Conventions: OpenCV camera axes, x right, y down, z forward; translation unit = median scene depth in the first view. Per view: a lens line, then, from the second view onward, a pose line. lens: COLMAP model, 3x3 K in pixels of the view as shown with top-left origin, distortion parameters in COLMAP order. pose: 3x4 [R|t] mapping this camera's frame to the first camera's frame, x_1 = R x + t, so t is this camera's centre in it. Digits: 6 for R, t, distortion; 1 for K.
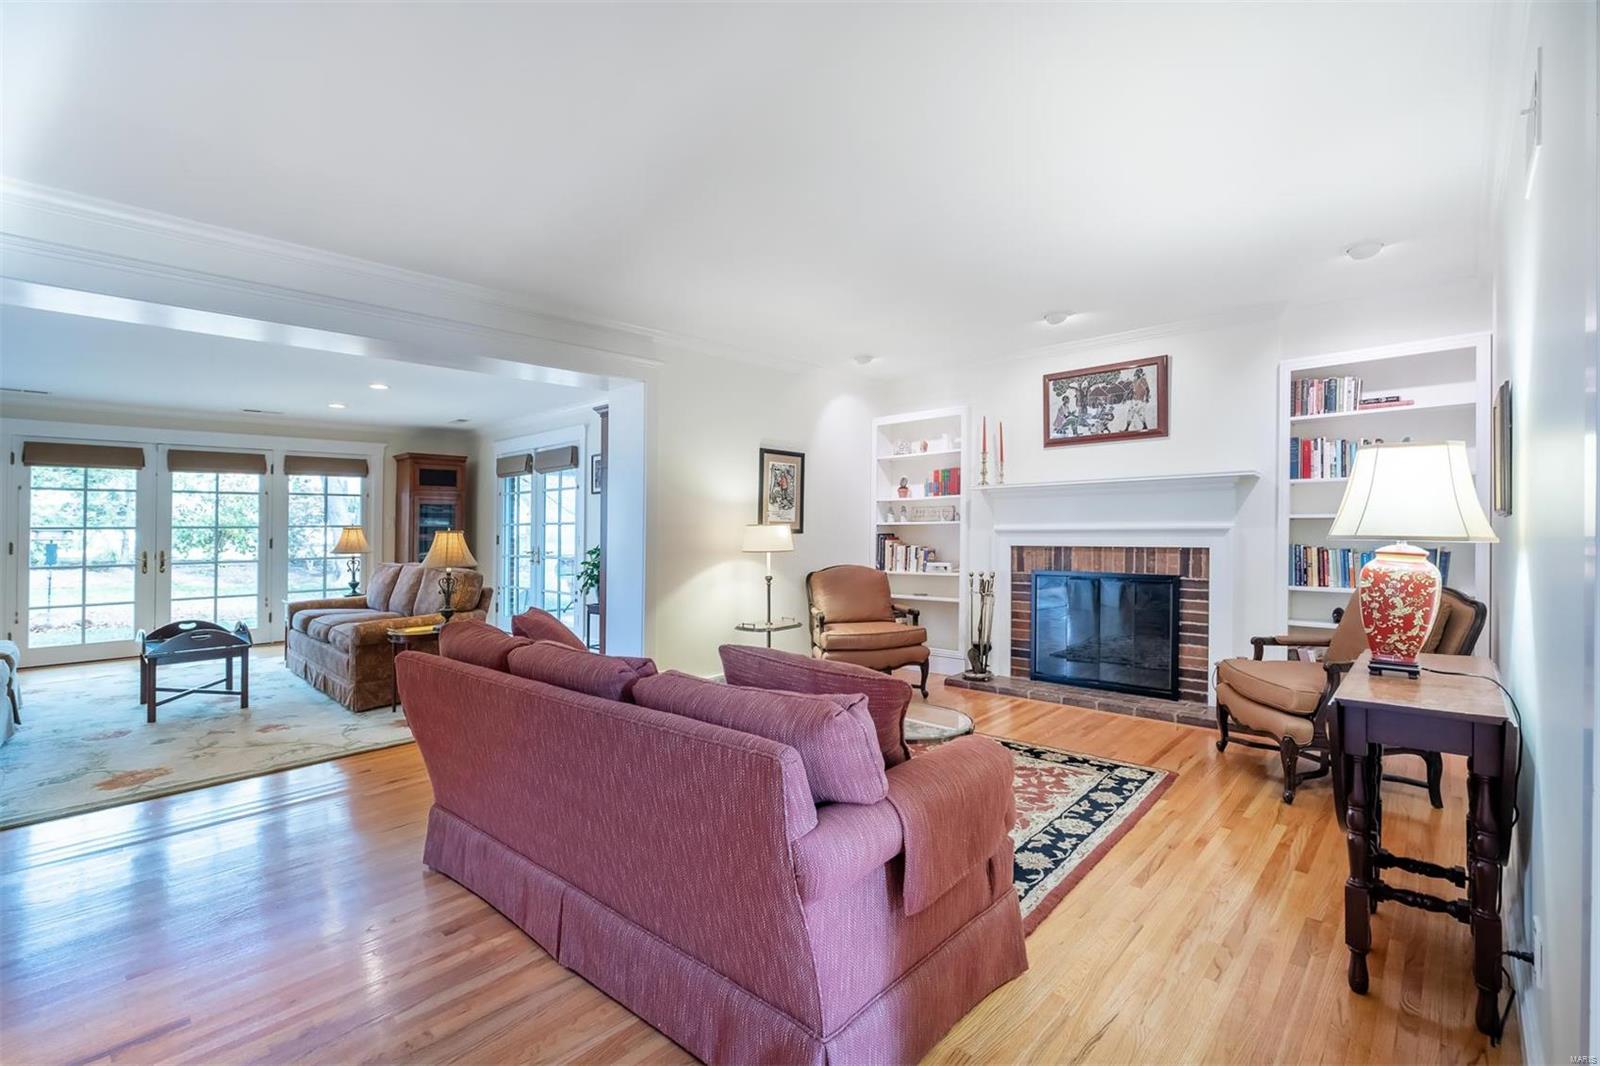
lens RADIAL K [[710.3, 0, 802.3], [0, 710.3, 528.0], [0, 0, 1]] dist [-0.002679, -0.000494]
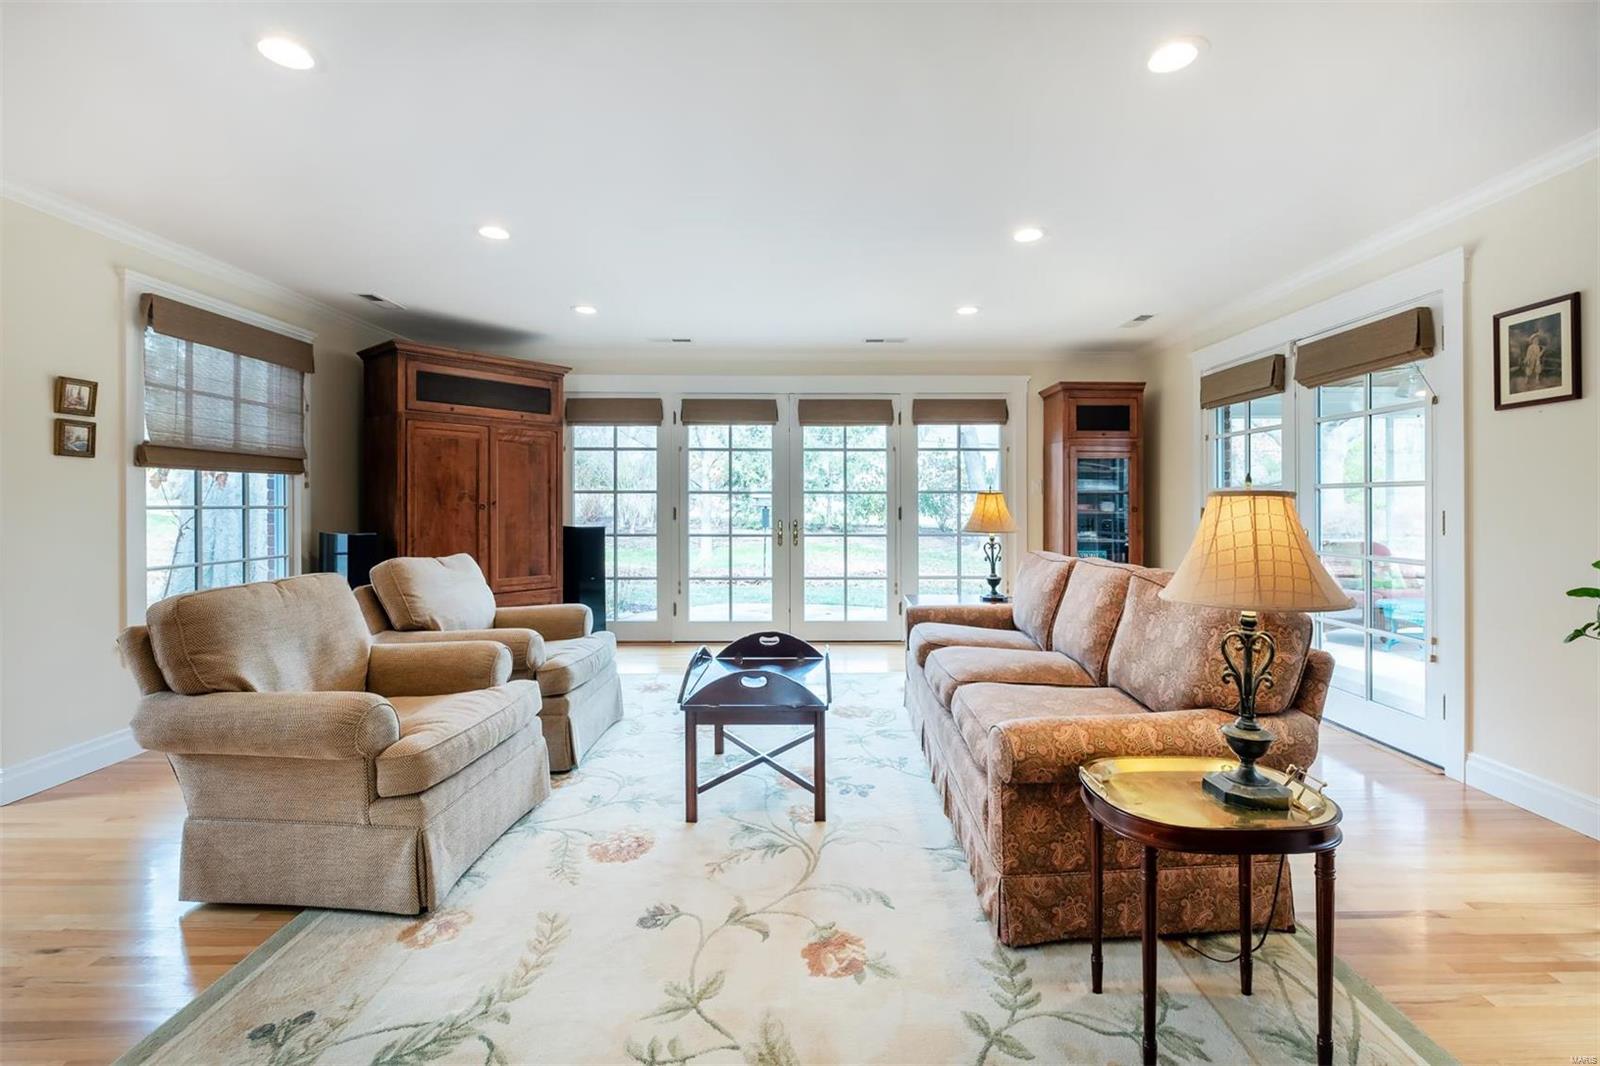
lens RADIAL K [[699.2, 0, 802.4], [0, 699.2, 435.5], [0, 0, 1]] dist [-0.001490, -0.000228]
pose [[0.677266, -0.059507, -0.733328, -0.274154], [-0.007008, 0.996157, -0.087307, 0.005252], [0.735705, 0.064269, 0.674246, 0.432435]]
